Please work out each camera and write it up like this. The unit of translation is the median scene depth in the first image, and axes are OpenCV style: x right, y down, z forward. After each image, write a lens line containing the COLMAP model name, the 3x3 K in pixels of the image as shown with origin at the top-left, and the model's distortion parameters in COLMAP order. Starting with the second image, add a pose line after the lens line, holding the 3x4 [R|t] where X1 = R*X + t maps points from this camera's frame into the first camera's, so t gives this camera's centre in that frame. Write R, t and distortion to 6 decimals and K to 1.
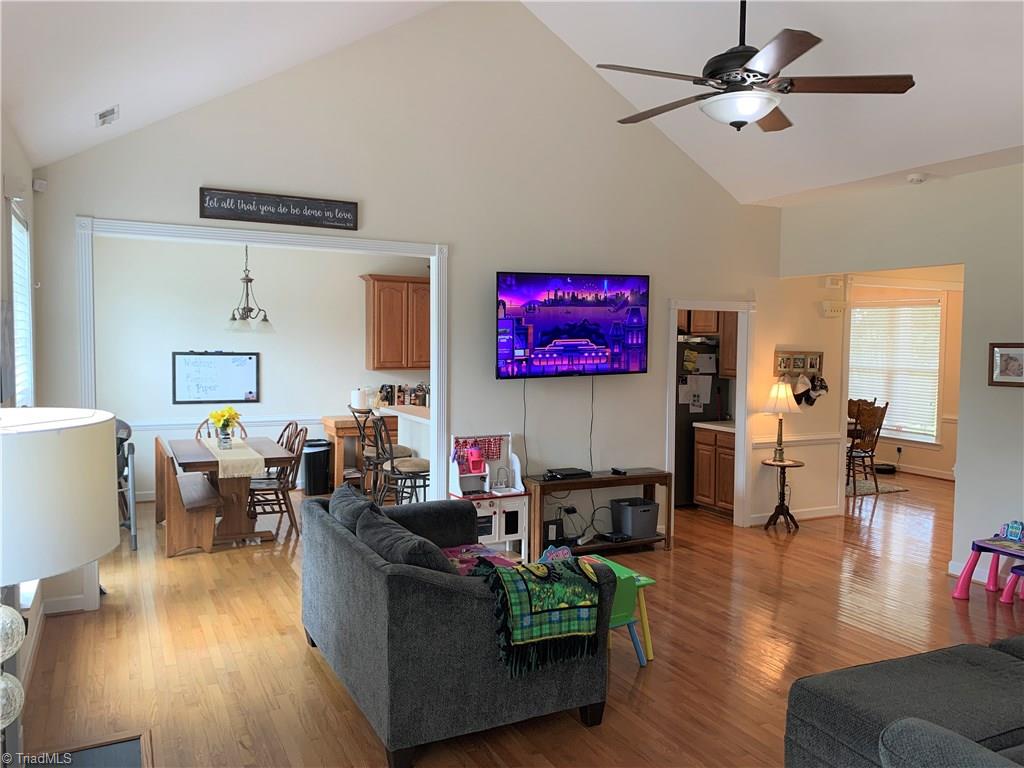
lens RADIAL K [[788.3, 0, 518.8], [0, 788.3, 383.9], [0, 0, 1]] dist [0.023659, -0.026389]
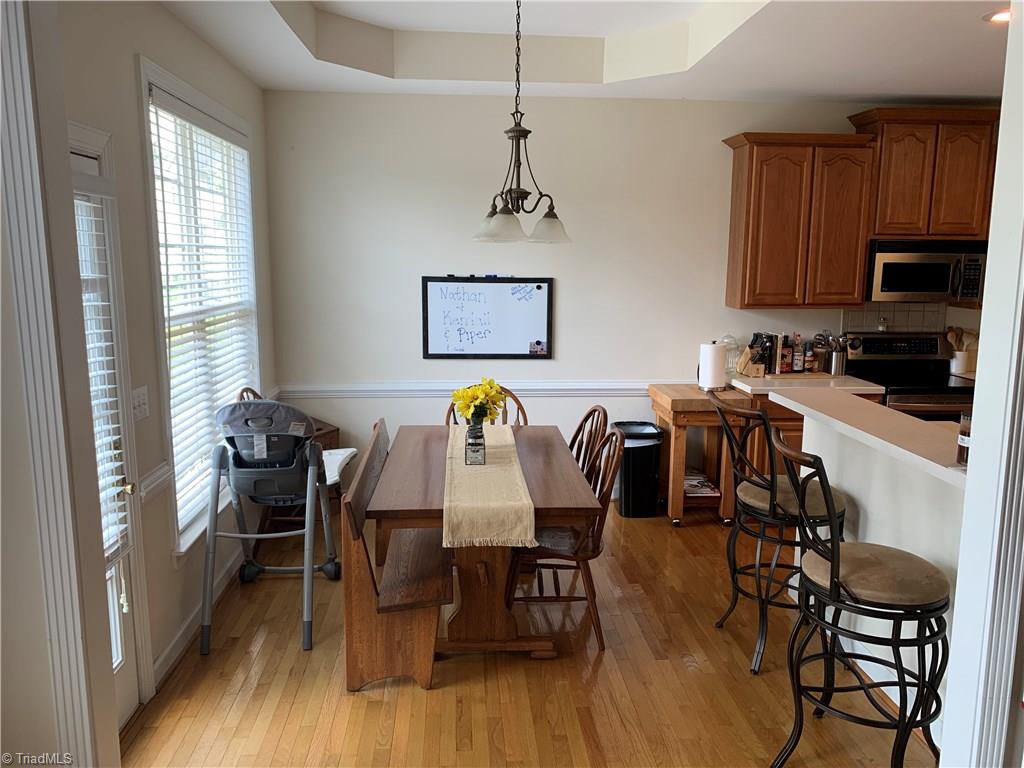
lens RADIAL K [[788.3, 0, 514.0], [0, 788.3, 386.9], [0, 0, 1]] dist [0.023659, -0.026389]
pose [[0.919860, 0.055550, -0.388293, -0.117190], [-0.015151, 0.994214, 0.106342, -0.020637], [0.391954, -0.091937, 0.915380, 0.432225]]
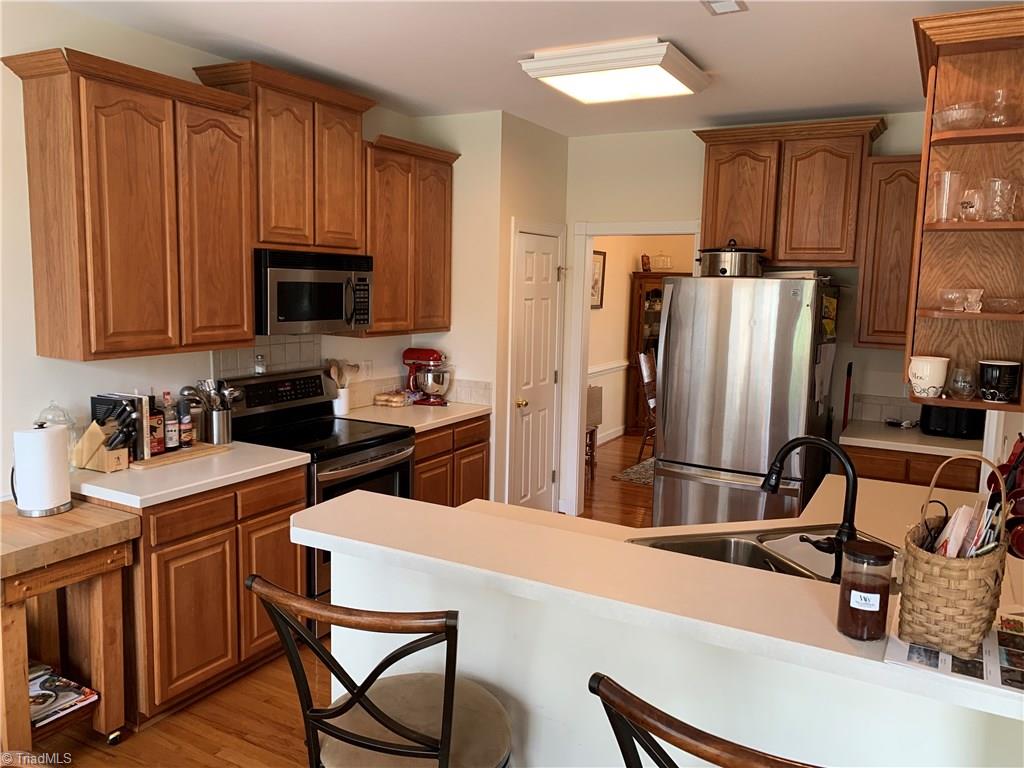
lens RADIAL K [[788.3, 0, 510.4], [0, 788.3, 373.2], [0, 0, 1]] dist [0.023659, -0.026389]
pose [[0.829738, -0.063646, 0.554513, -0.231814], [0.021964, 0.996431, 0.081503, -0.036967], [-0.557721, -0.055447, 0.828175, 0.664831]]
